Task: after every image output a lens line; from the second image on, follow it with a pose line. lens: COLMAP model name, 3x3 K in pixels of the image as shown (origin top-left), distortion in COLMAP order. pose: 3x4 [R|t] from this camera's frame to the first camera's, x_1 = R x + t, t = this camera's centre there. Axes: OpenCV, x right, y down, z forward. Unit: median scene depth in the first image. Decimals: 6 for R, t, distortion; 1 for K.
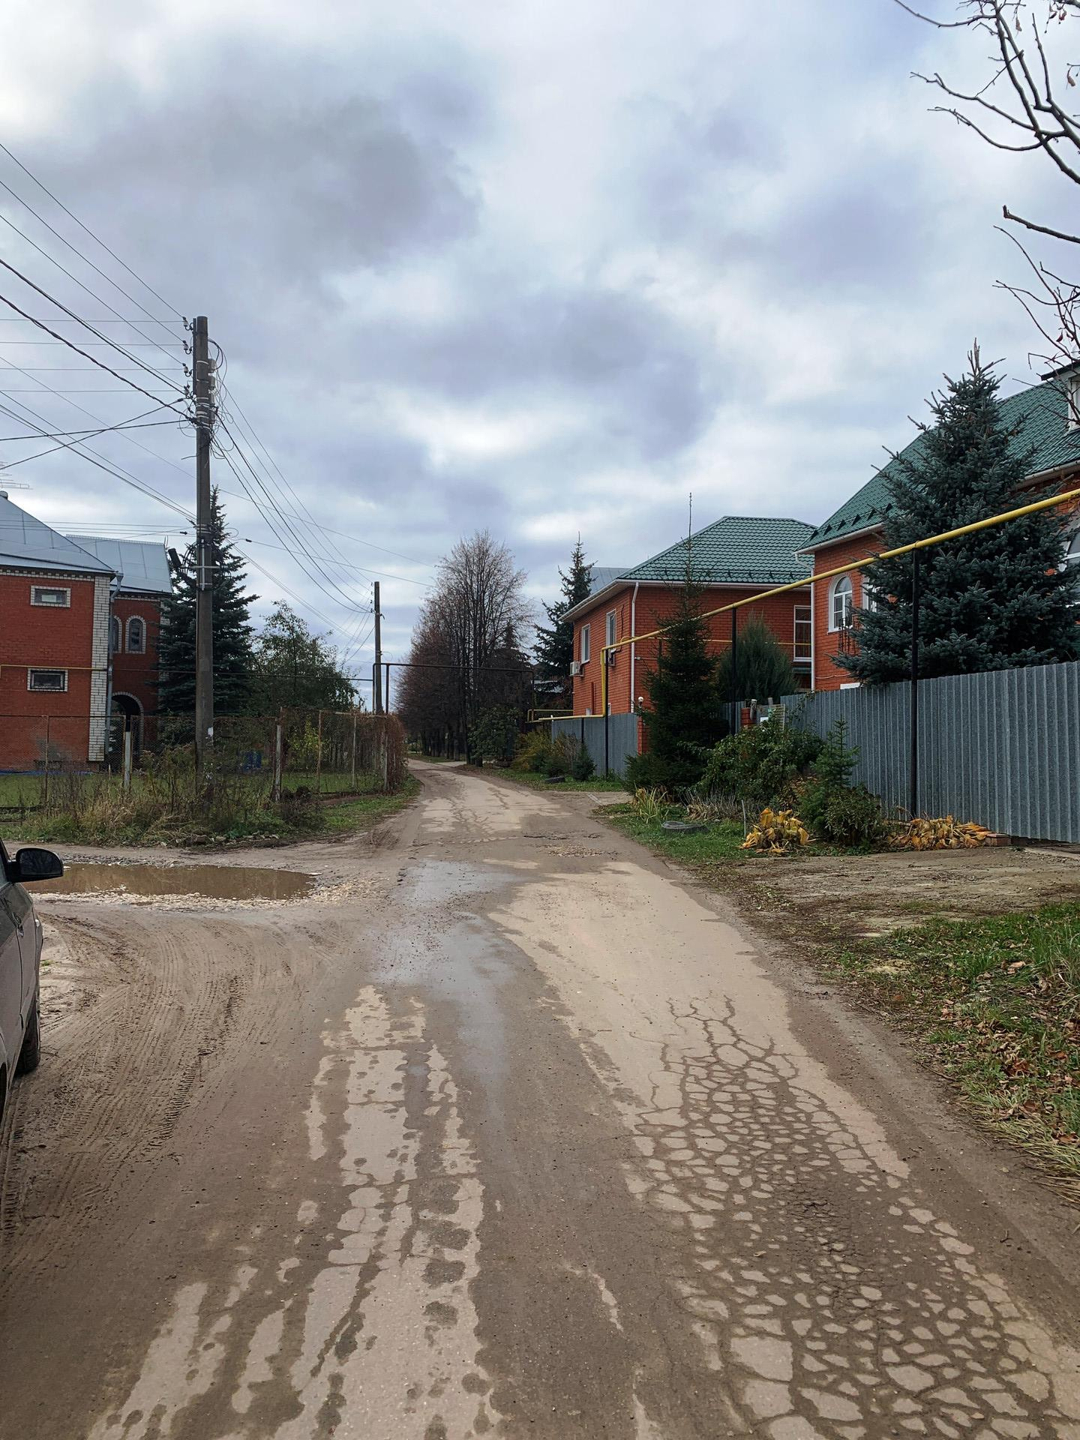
lens RADIAL K [[1133.6, 0, 540.0], [0, 1133.6, 720.0], [0, 0, 1]] dist [0.001303, 0.000929]
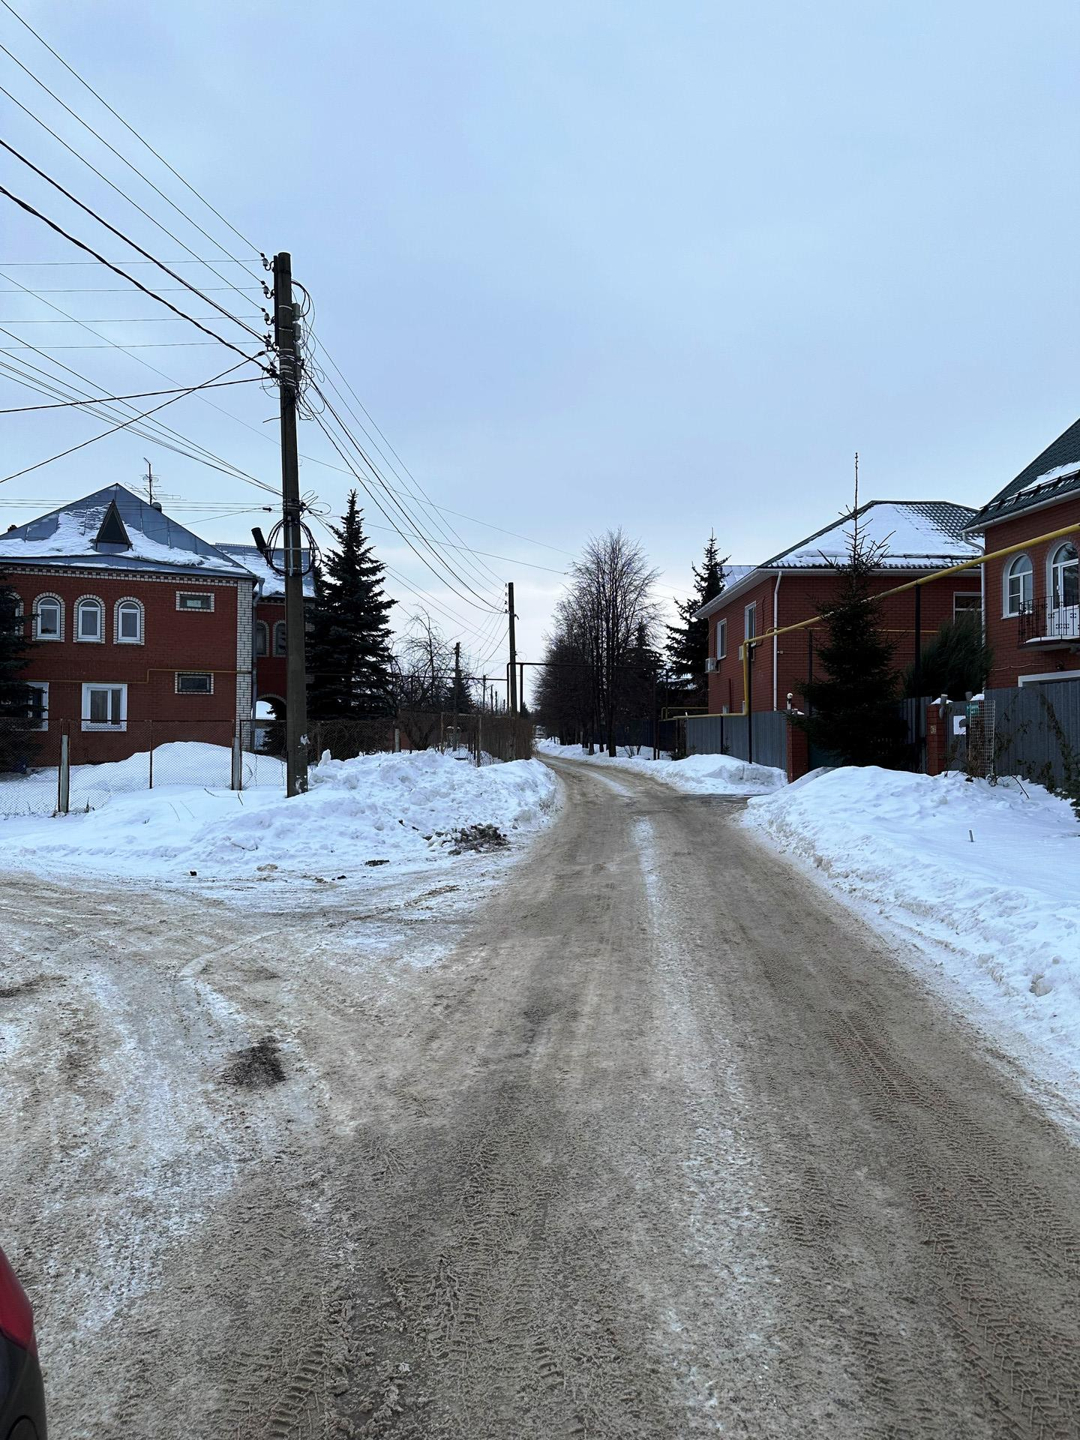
lens RADIAL K [[995.0, 0, 540.0], [0, 995.0, 720.0], [0, 0, 1]] dist [0.000365, -0.000614]
pose [[0.991997, -0.007585, -0.126034, -0.006897], [0.008214, 0.999956, 0.004475, -0.002824], [0.125994, -0.005474, 0.992016, 0.124895]]
